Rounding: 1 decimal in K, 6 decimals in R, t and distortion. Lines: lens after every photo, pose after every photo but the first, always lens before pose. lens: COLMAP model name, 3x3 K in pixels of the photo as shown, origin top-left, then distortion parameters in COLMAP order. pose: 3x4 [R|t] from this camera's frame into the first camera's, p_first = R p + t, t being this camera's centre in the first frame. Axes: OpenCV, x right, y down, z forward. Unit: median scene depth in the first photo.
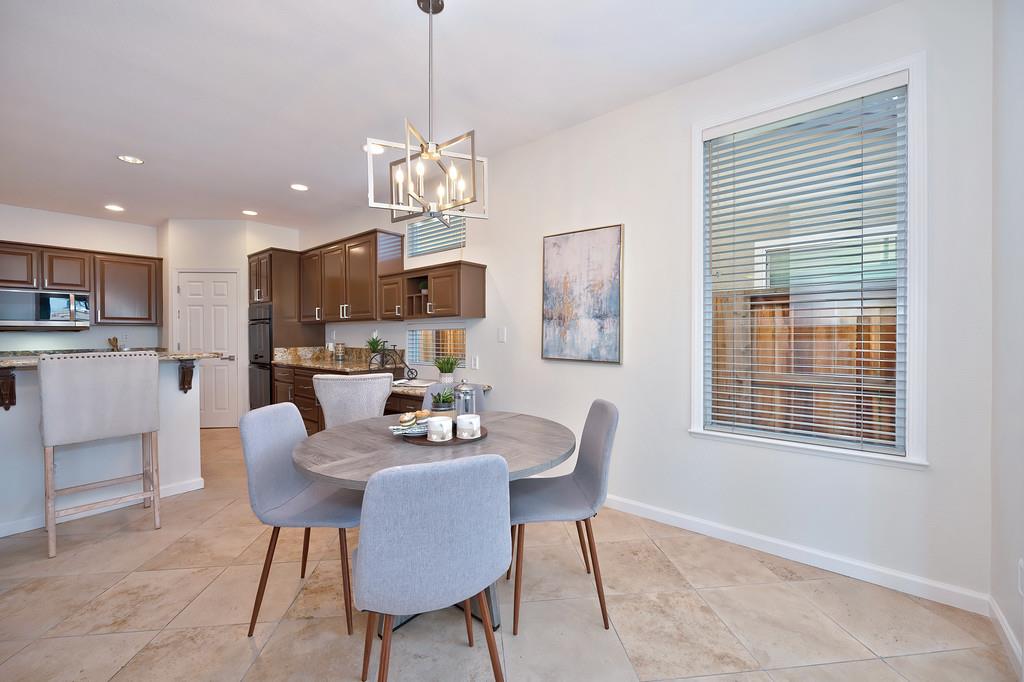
lens RADIAL K [[403.7, 0, 507.7], [0, 403.7, 333.7], [0, 0, 1]] dist [-0.005555, 0.001192]
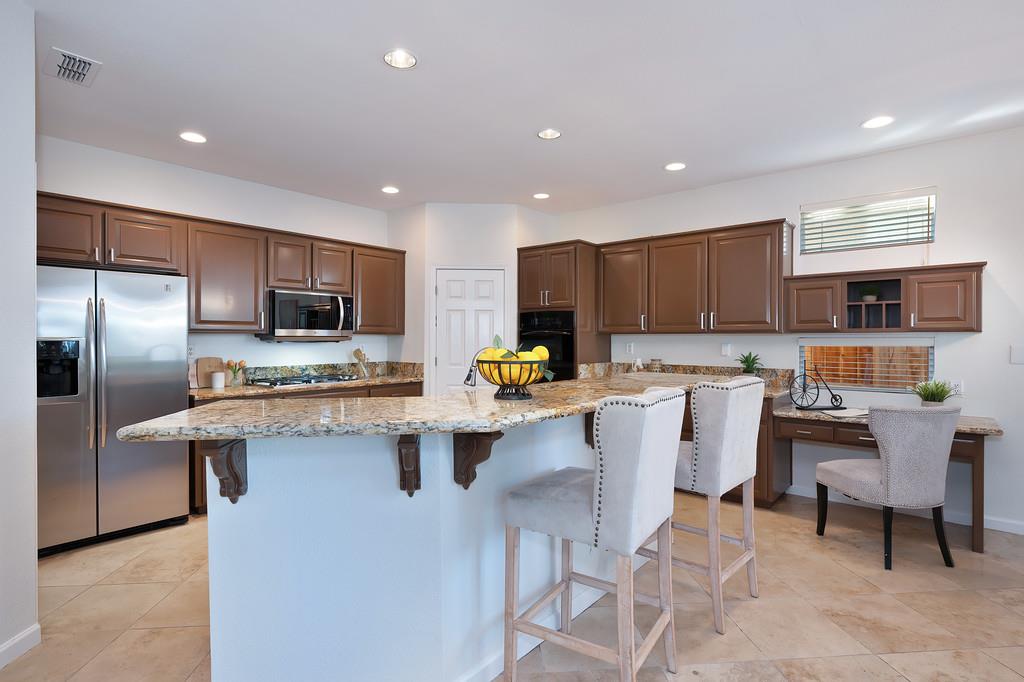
lens RADIAL K [[502.5, 0, 513.5], [0, 502.5, 341.3], [0, 0, 1]] dist [-0.006329, 0.000117]
pose [[0.999779, 0.007420, -0.019664, -0.706749], [-0.007306, 0.999956, 0.005842, -0.016212], [0.019706, -0.005697, 0.999790, -0.005987]]
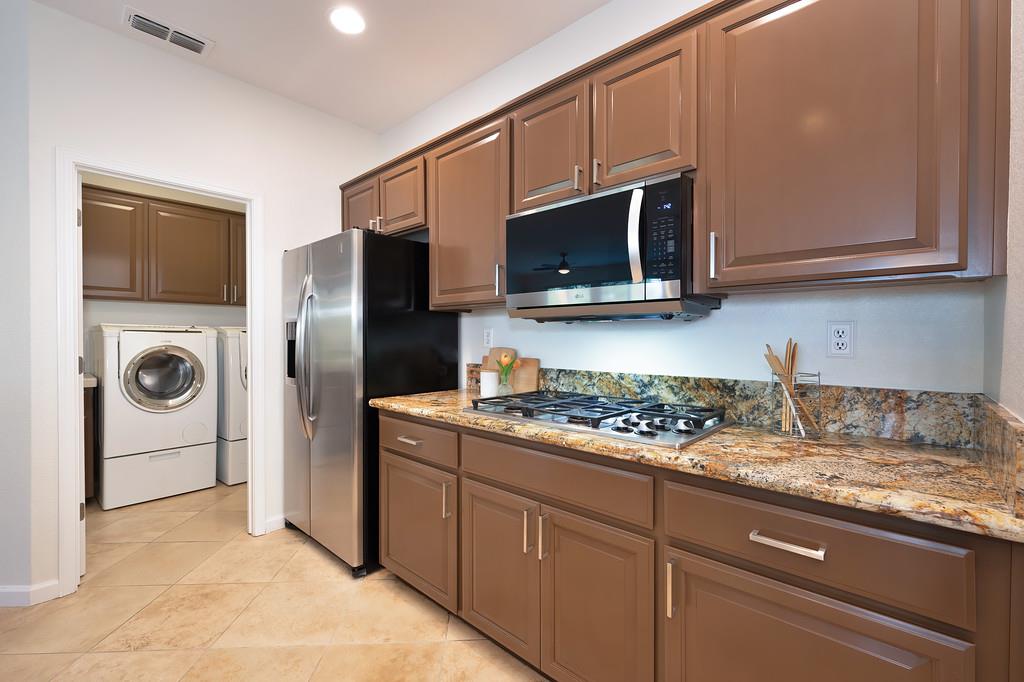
lens RADIAL K [[436.3, 0, 517.0], [0, 436.3, 337.2], [0, 0, 1]] dist [-0.000718, -0.000129]
pose [[-0.054178, 0.007855, -0.998500, -0.761838], [-0.003370, 0.999962, 0.008049, 0.005860], [0.998526, 0.003801, -0.054149, 0.924689]]
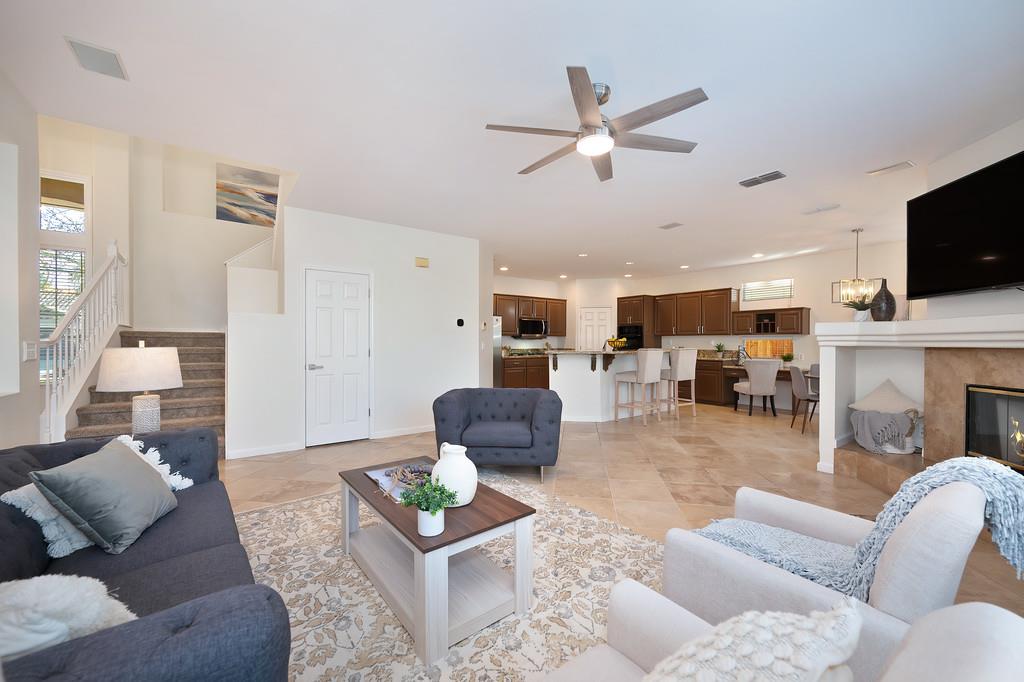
lens RADIAL K [[403.7, 0, 509.3], [0, 403.7, 343.9], [0, 0, 1]] dist [-0.005555, 0.001192]
pose [[0.964680, 0.010424, -0.263218, -0.709604], [-0.009725, 0.999945, 0.003957, 0.010542], [0.263245, -0.001258, 0.964728, -0.974513]]
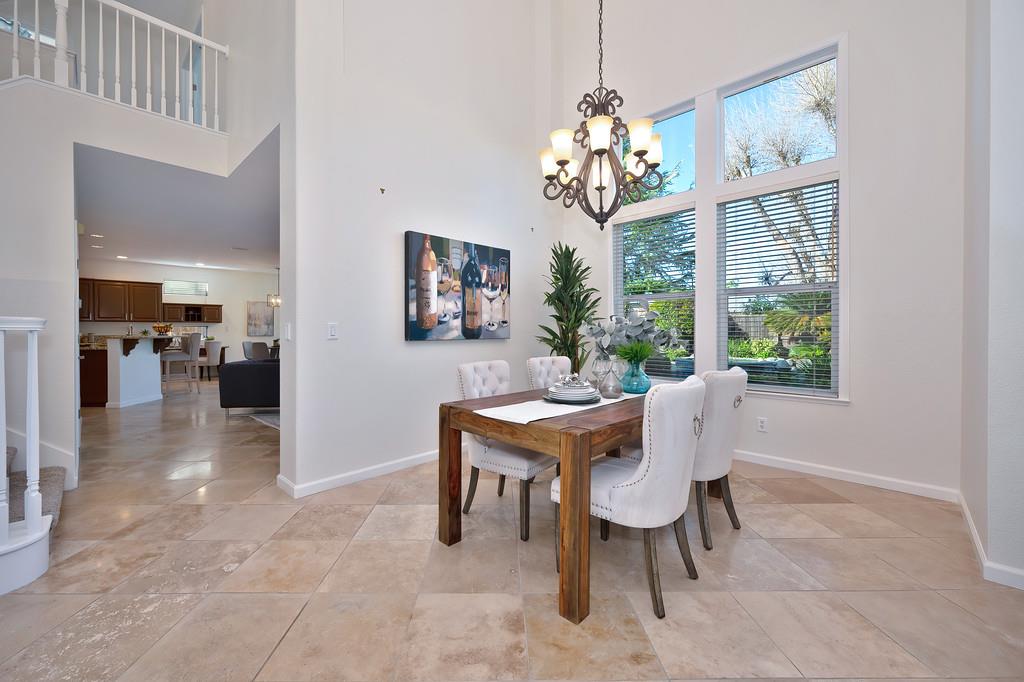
lens RADIAL K [[403.7, 0, 512.5], [0, 403.7, 331.7], [0, 0, 1]] dist [-0.005555, 0.001192]
pose [[0.075354, 0.001598, 0.997156, -2.127236], [-0.000347, 0.999999, -0.001576, 0.021401], [-0.997157, -0.000227, 0.075354, -1.034970]]
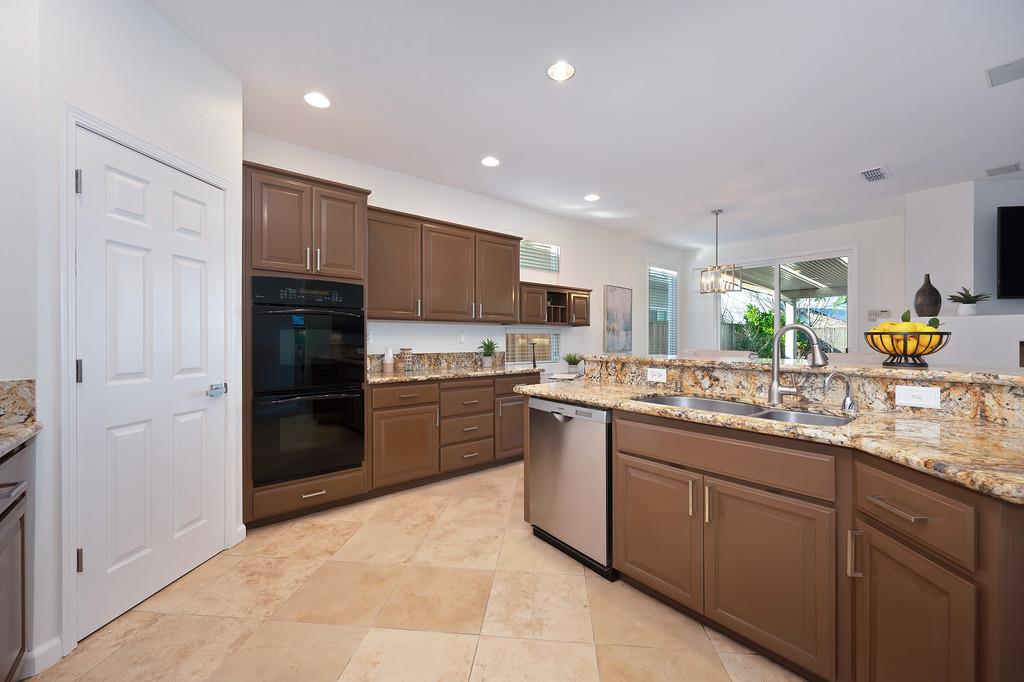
lens RADIAL K [[403.7, 0, 511.1], [0, 403.7, 342.7], [0, 0, 1]] dist [-0.005555, 0.001192]
pose [[0.196909, -0.001864, 0.980420, -1.153094], [0.000813, 0.999998, 0.001737, 0.011880], [-0.980421, 0.000455, 0.196911, 0.684153]]
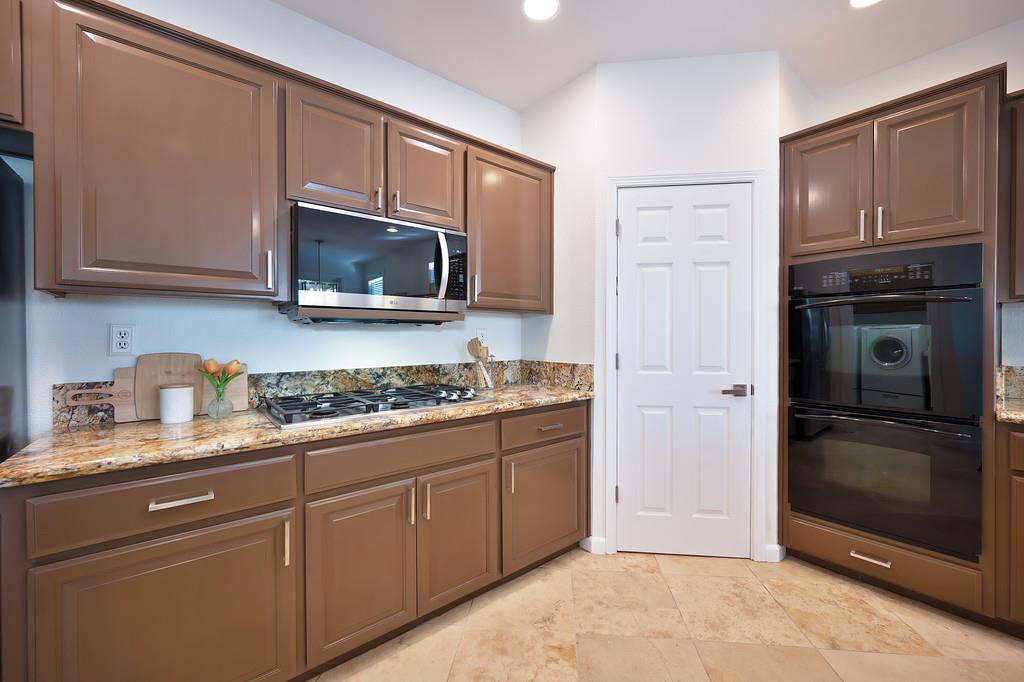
lens RADIAL K [[403.7, 0, 516.2], [0, 403.7, 339.6], [0, 0, 1]] dist [-0.005555, 0.001192]
pose [[0.979577, 0.005041, -0.201004, -0.919893], [-0.003874, 0.999973, 0.006197, 0.007746], [0.201030, -0.005292, 0.979571, 0.611403]]
